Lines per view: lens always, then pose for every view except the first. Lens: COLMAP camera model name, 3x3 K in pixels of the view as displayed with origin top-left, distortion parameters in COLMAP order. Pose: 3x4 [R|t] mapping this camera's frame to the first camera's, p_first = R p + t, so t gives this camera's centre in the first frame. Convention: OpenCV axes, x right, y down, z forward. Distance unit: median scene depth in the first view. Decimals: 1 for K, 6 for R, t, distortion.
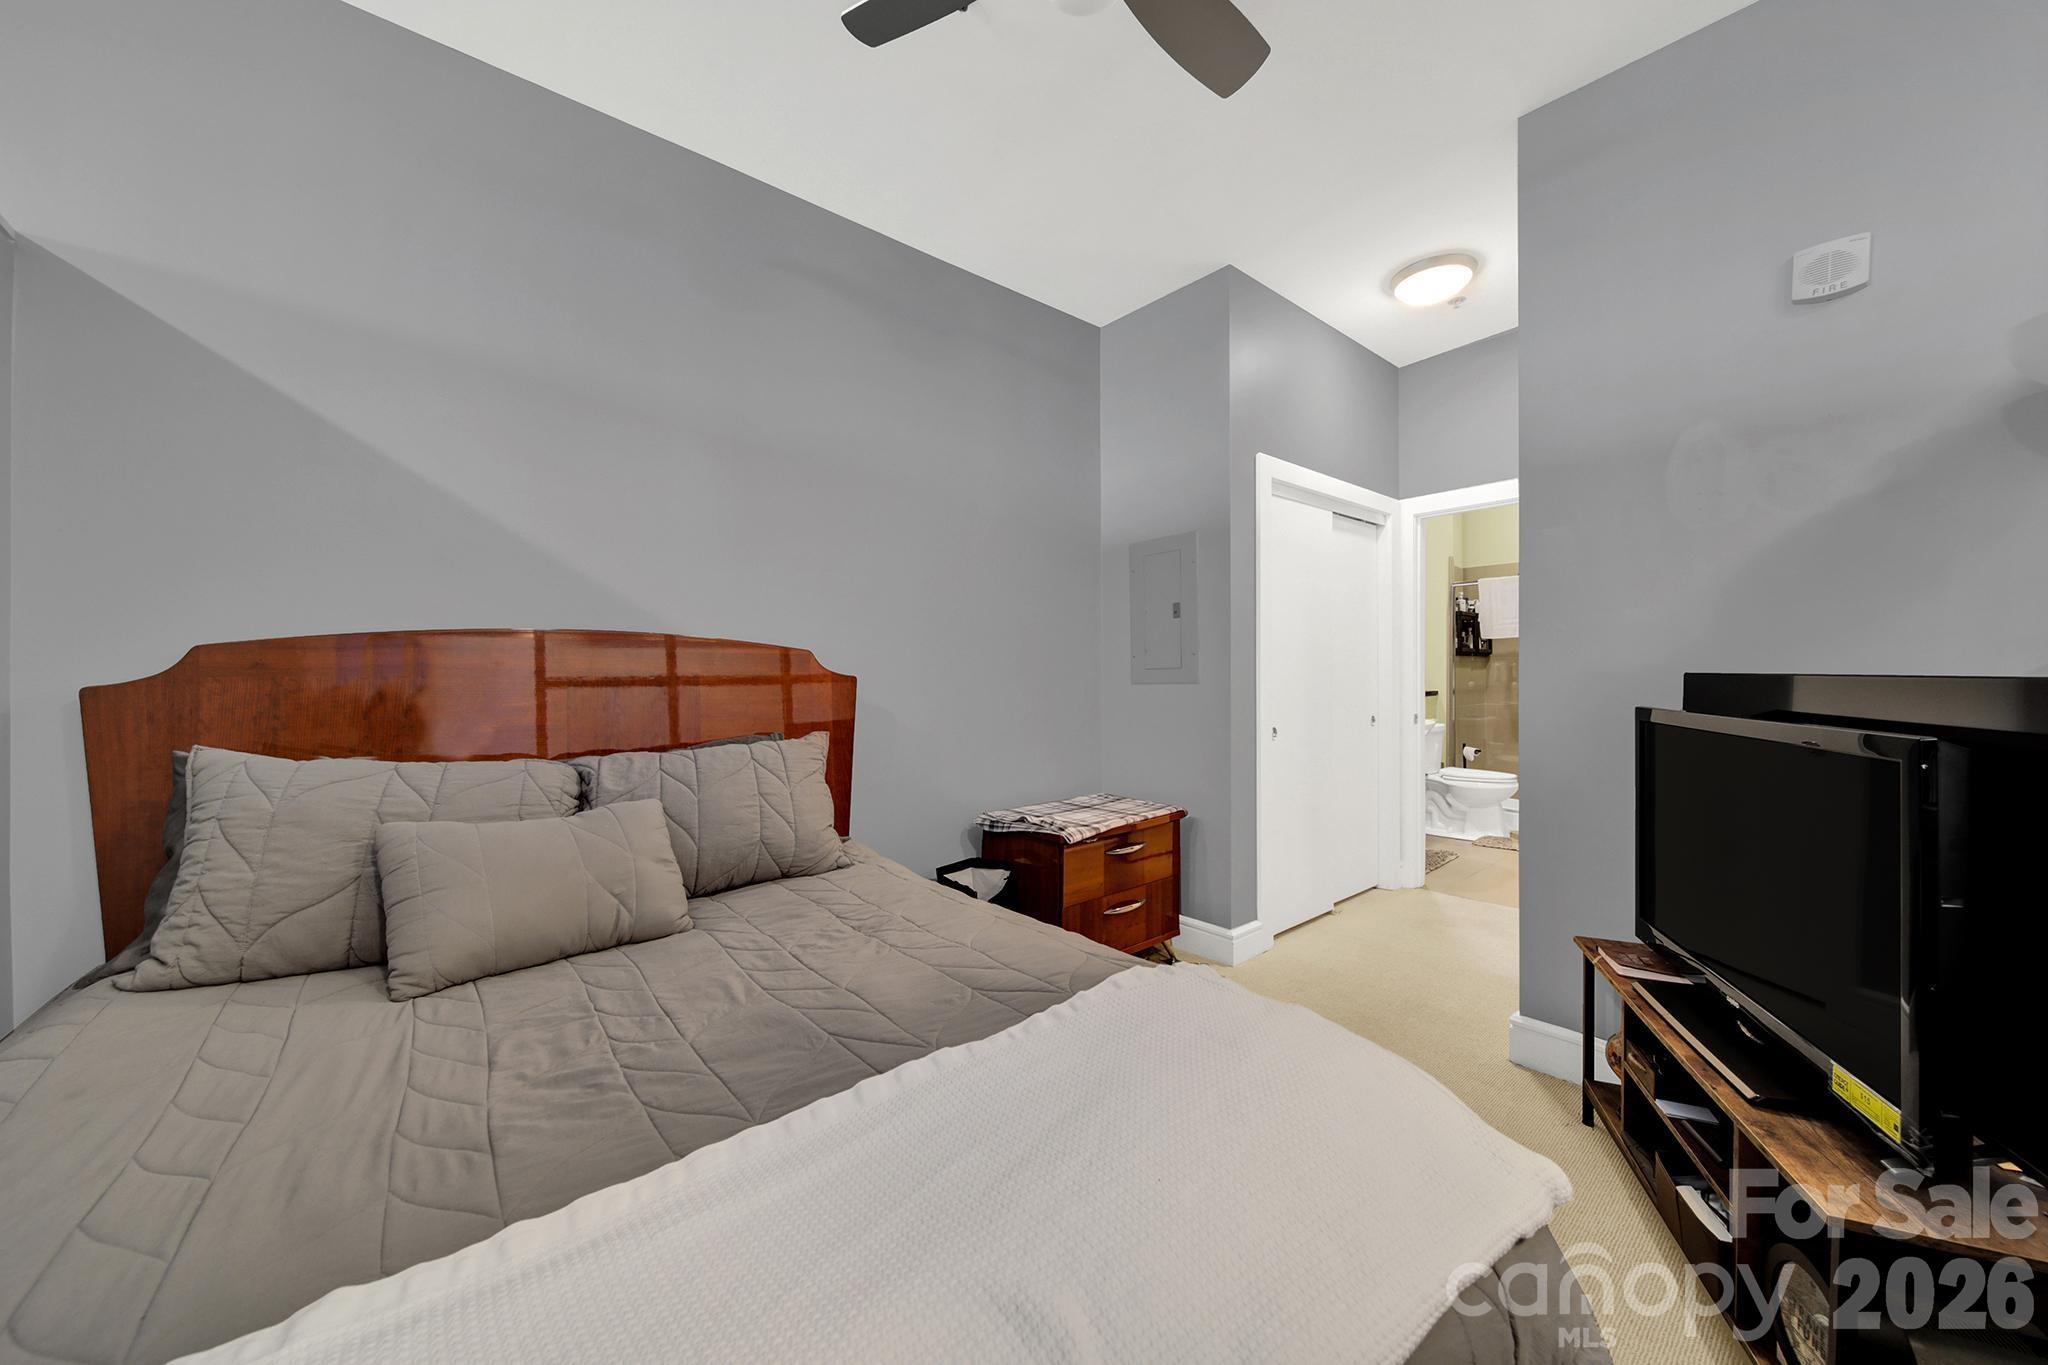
lens RADIAL K [[715.8, 0, 1020.5], [0, 715.8, 667.2], [0, 0, 1]] dist [0.000700, -0.001716]
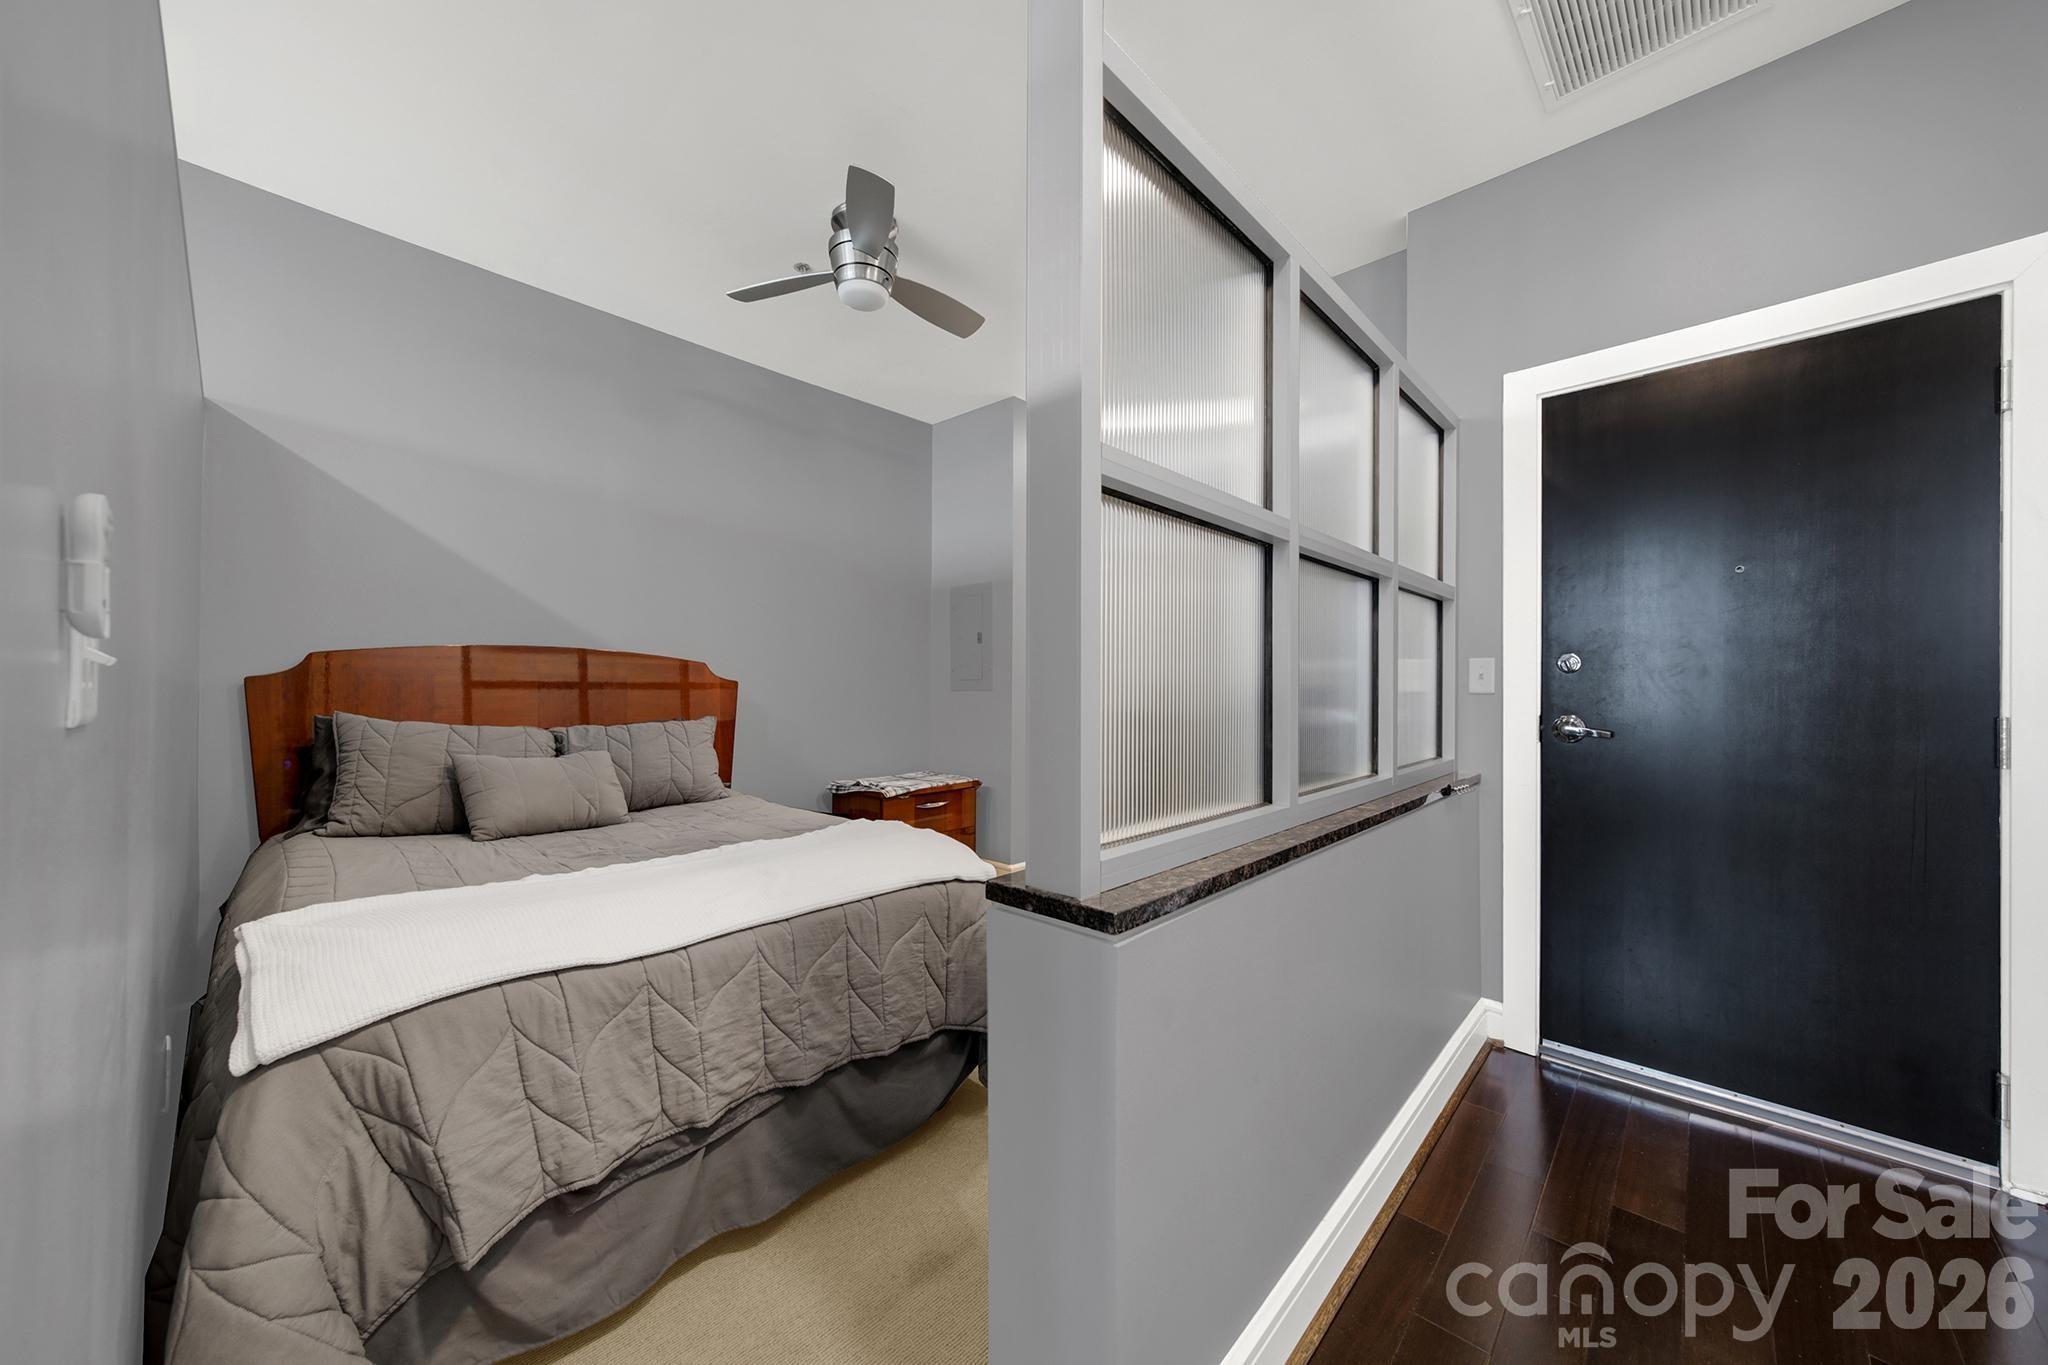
lens RADIAL K [[726.4, 0, 1025.0], [0, 726.4, 677.9], [0, 0, 1]] dist [-0.002364, -0.000459]
pose [[0.991378, 0.019161, 0.129621, 0.222938], [-0.018307, 0.999802, -0.007775, 0.009147], [-0.129744, 0.005335, 0.991533, -0.762001]]
